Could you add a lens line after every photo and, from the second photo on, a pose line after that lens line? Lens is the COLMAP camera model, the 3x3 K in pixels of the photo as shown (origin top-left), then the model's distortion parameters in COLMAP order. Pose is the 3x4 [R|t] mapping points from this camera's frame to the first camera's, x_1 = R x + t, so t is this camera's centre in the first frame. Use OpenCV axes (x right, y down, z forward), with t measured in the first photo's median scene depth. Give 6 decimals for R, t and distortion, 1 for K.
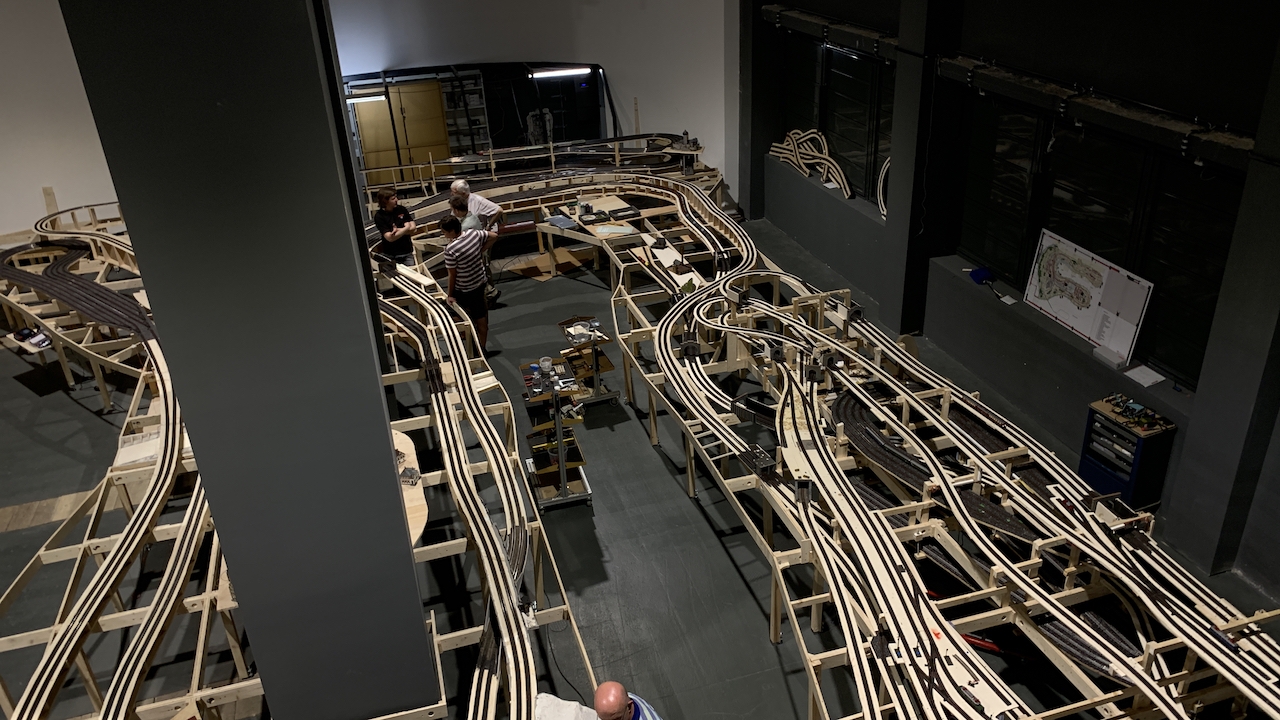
lens RADIAL K [[972.3, 0, 640.6], [0, 972.3, 360.5], [0, 0, 1]] dist [0.003318, 0.003233]
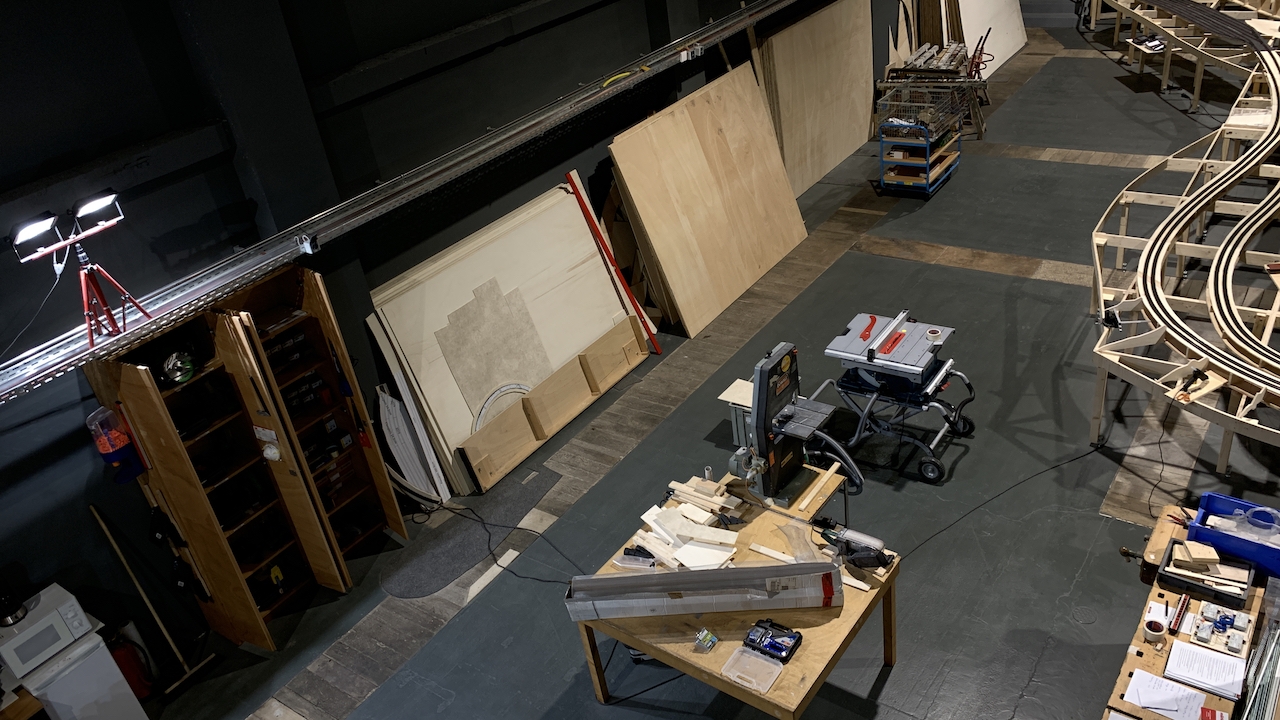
lens RADIAL K [[972.3, 0, 639.9], [0, 972.3, 358.6], [0, 0, 1]] dist [0.003318, 0.003233]
pose [[0.607018, 0.370843, -0.702855, -0.018683], [-0.261209, 0.928406, 0.264257, 0.202073], [0.750533, 0.023183, 0.660427, -0.278202]]
